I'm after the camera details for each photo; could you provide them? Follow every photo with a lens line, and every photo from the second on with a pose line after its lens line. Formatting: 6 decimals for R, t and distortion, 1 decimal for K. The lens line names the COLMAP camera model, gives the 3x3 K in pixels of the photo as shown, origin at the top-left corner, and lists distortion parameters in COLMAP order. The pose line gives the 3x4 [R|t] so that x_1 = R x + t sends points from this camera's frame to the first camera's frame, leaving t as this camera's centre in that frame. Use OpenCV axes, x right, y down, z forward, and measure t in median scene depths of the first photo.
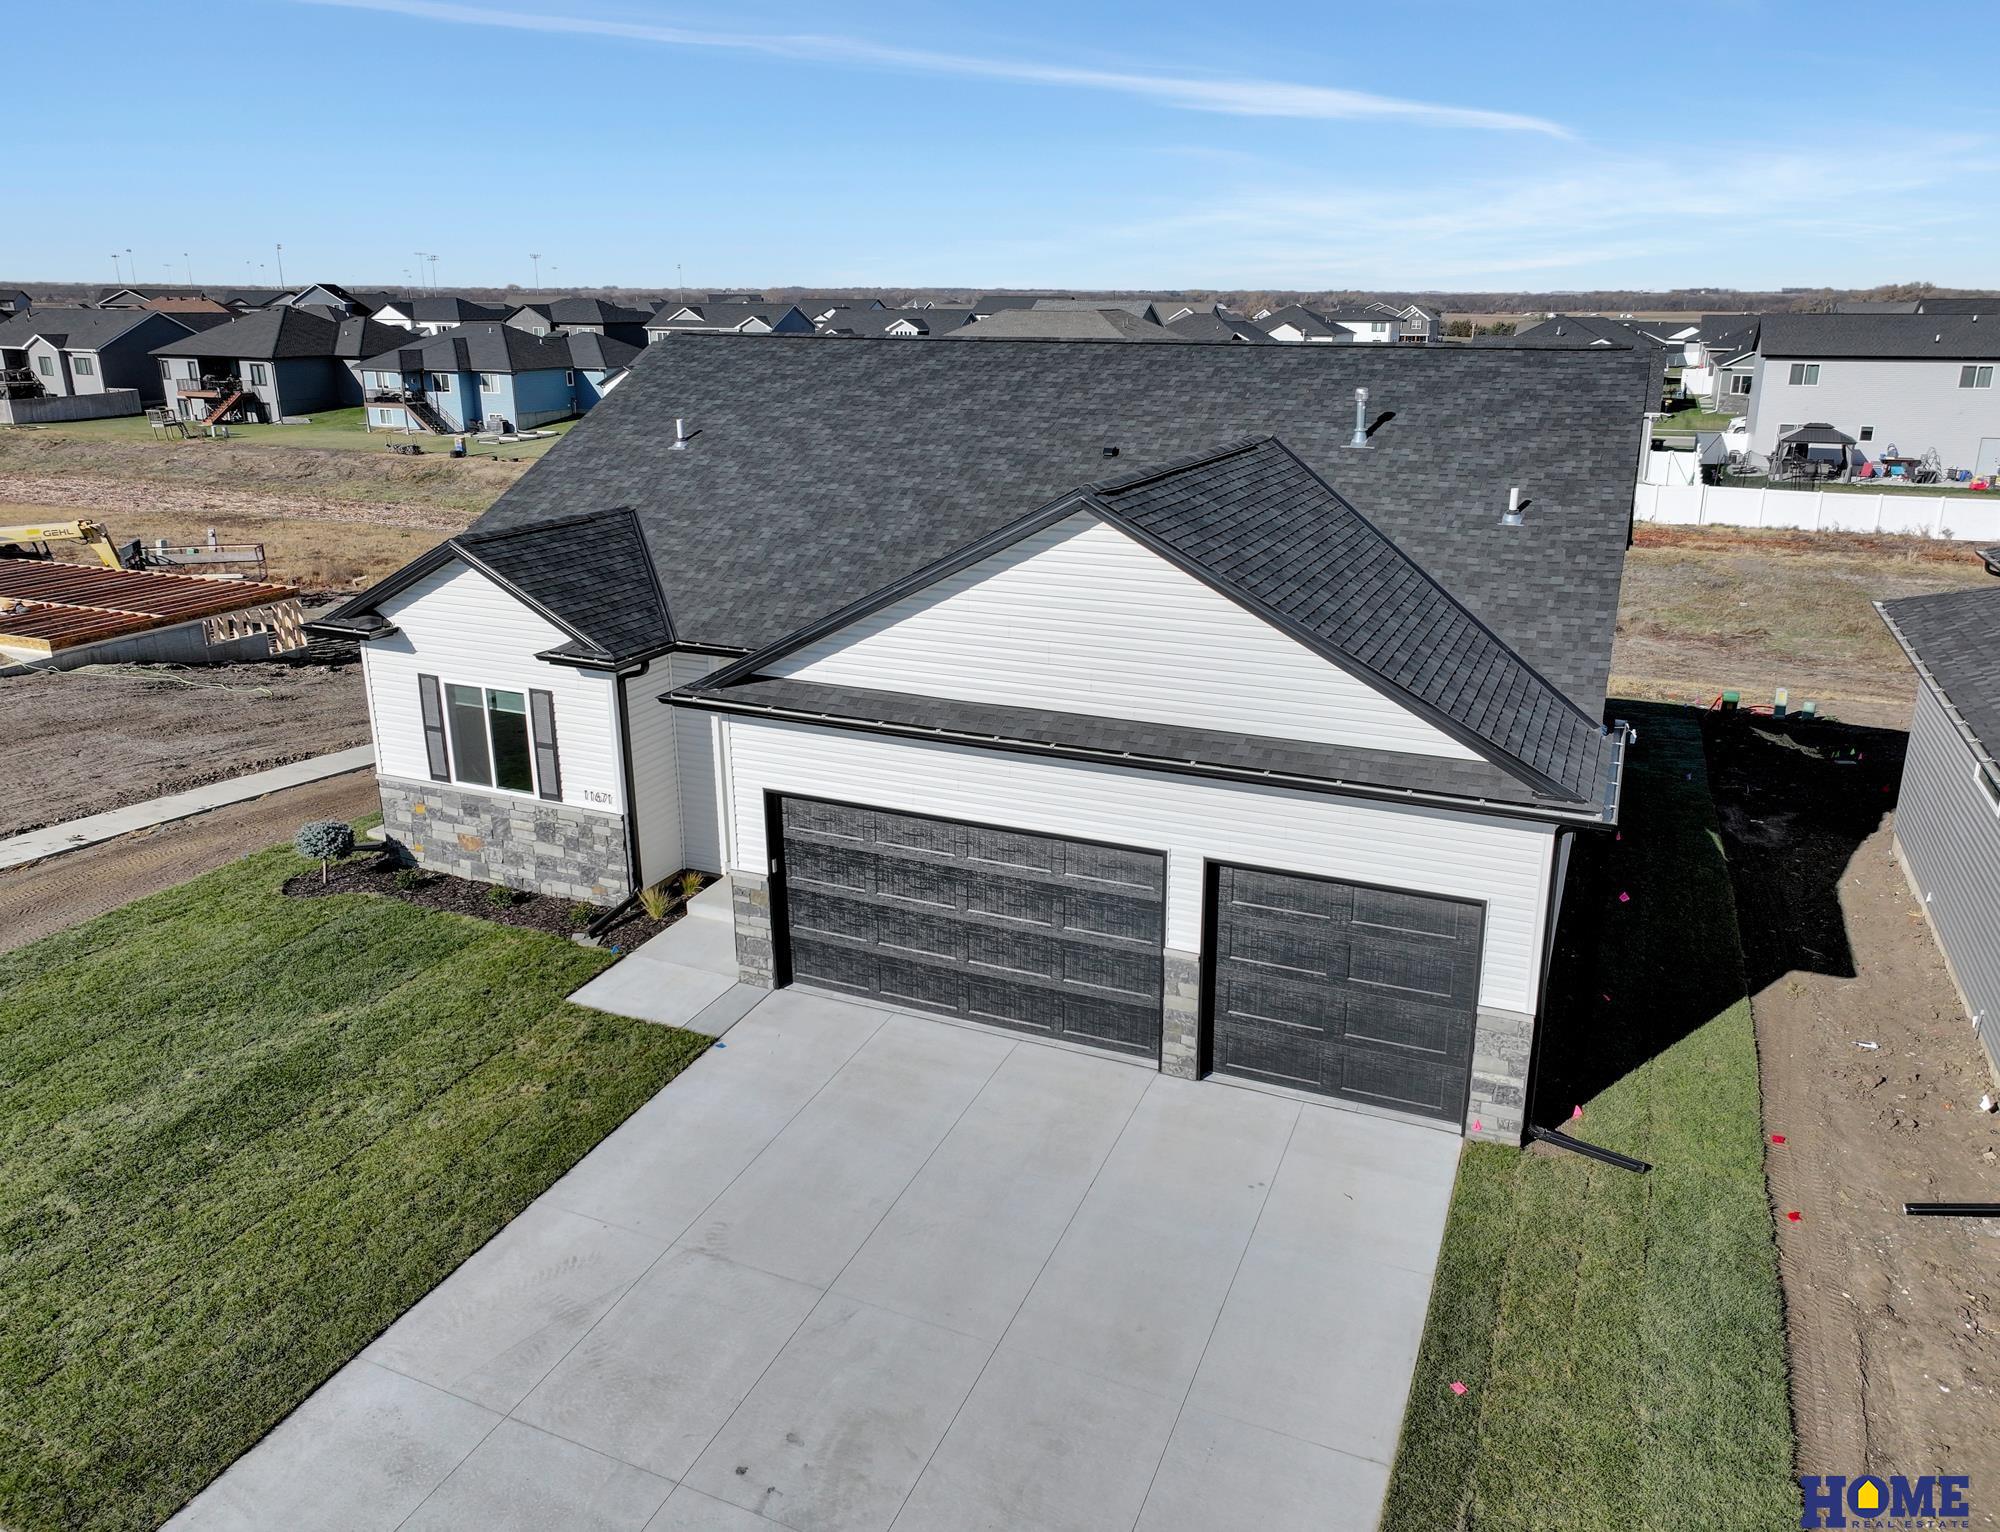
lens RADIAL K [[1430.6, 0, 1140.8], [0, 1430.6, 715.3], [0, 0, 1]] dist [-0.000932, 0.000185]
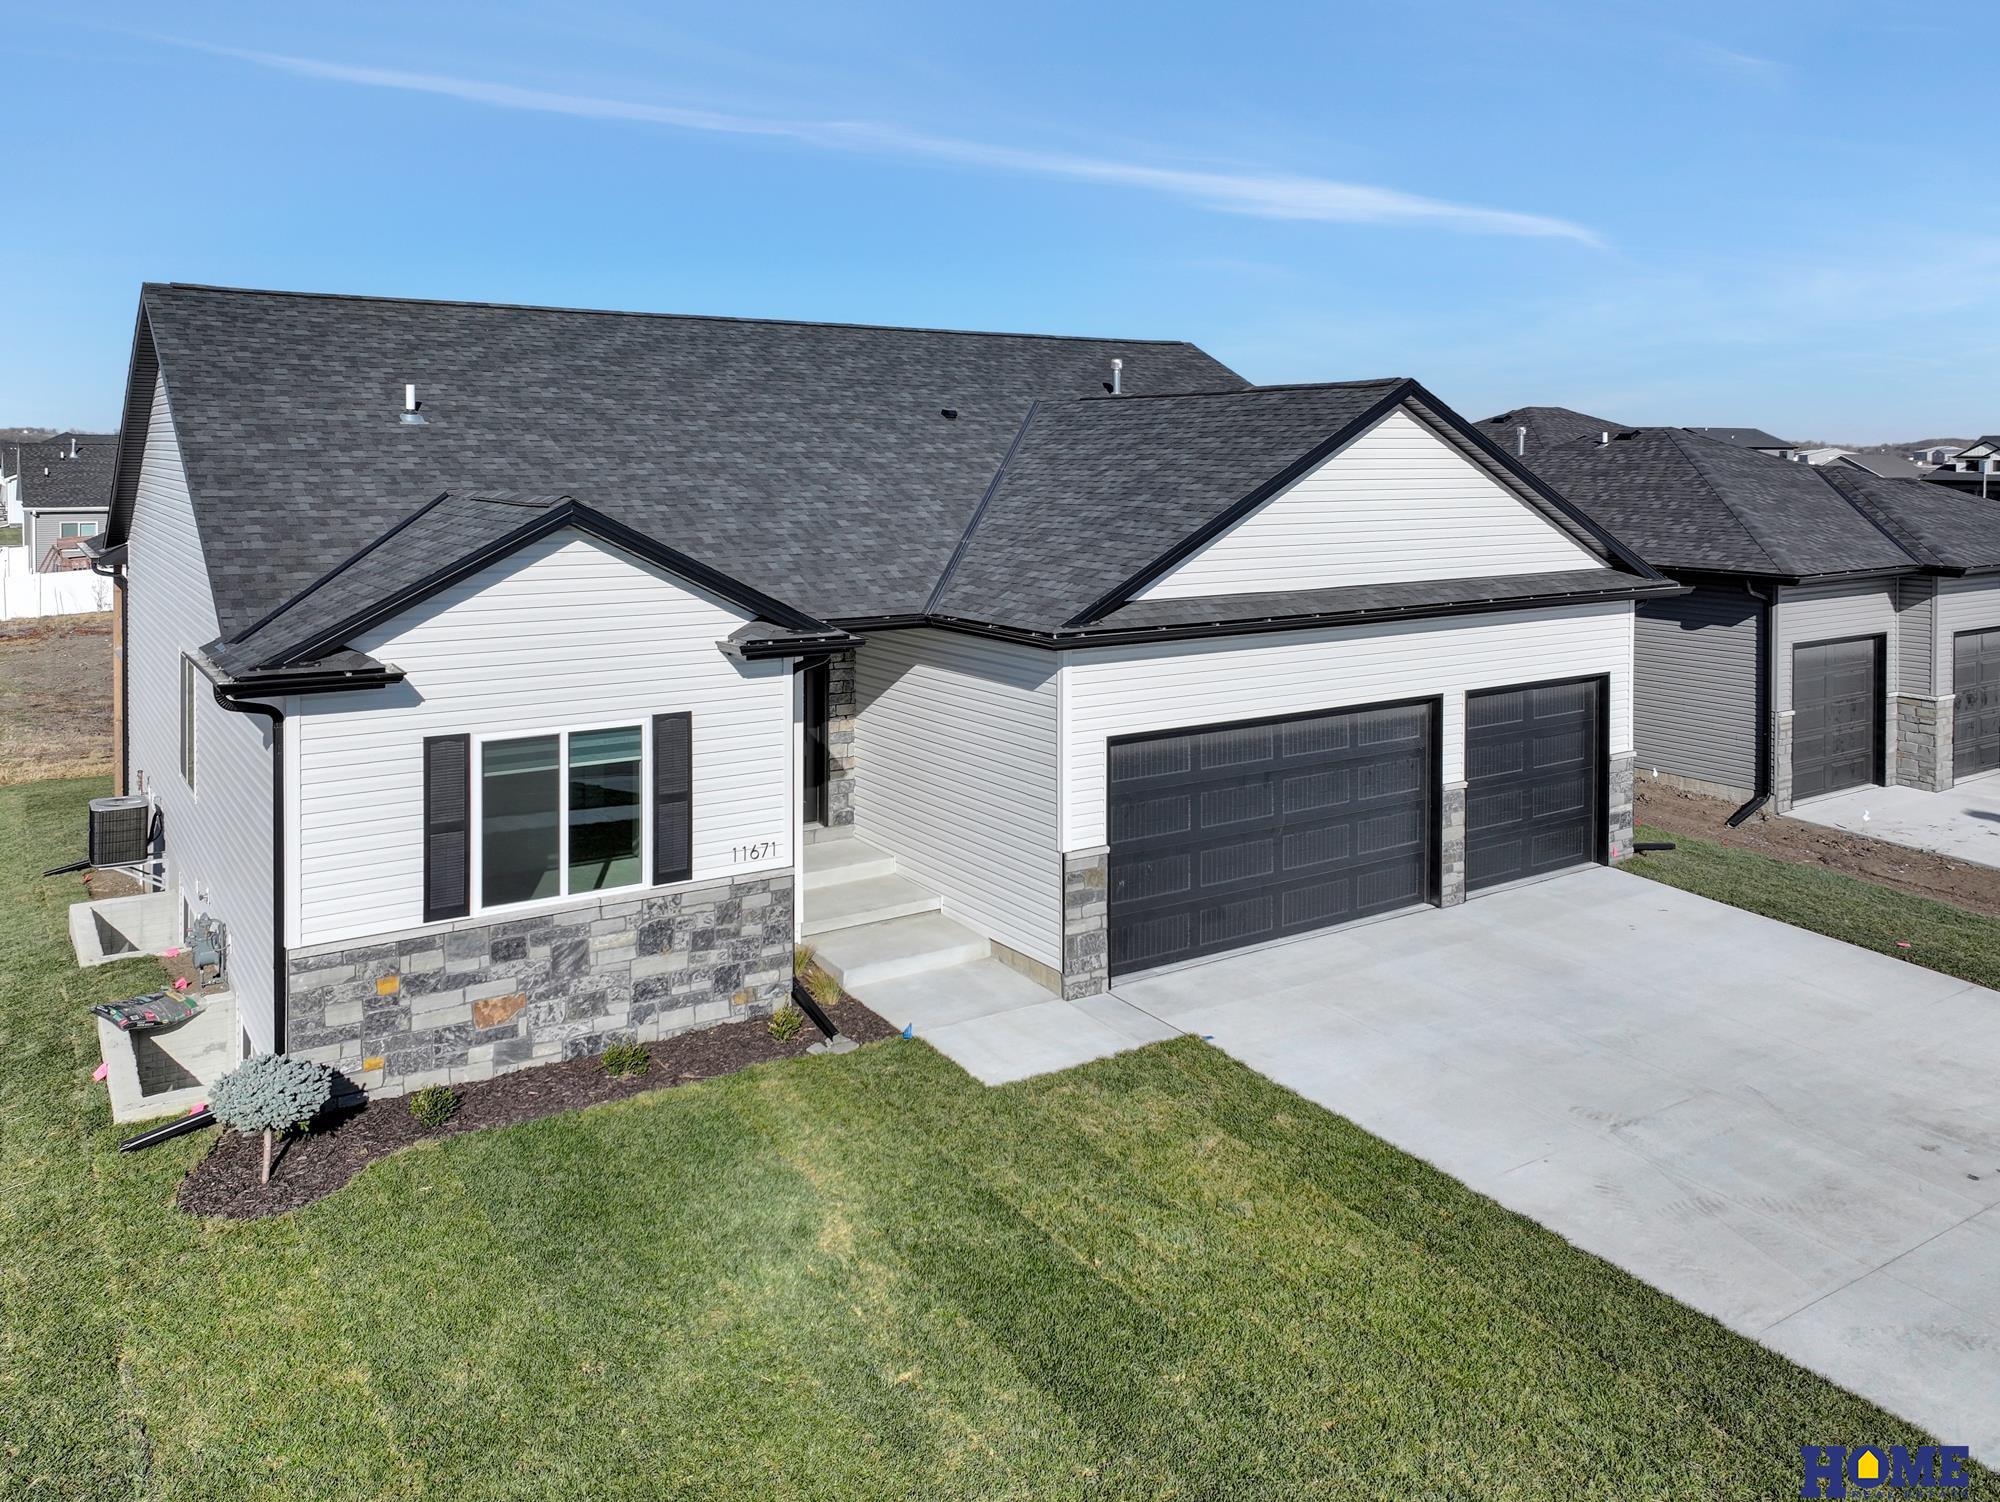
lens RADIAL K [[1455.3, 0, 898.4], [0, 1455.3, 462.8], [0, 0, 1]] dist [-0.000807, -0.000172]
pose [[0.588821, -0.009490, 0.808208, -0.918538], [0.222424, 0.963227, -0.150737, -0.003968], [-0.777057, 0.268522, 0.569278, 0.480582]]
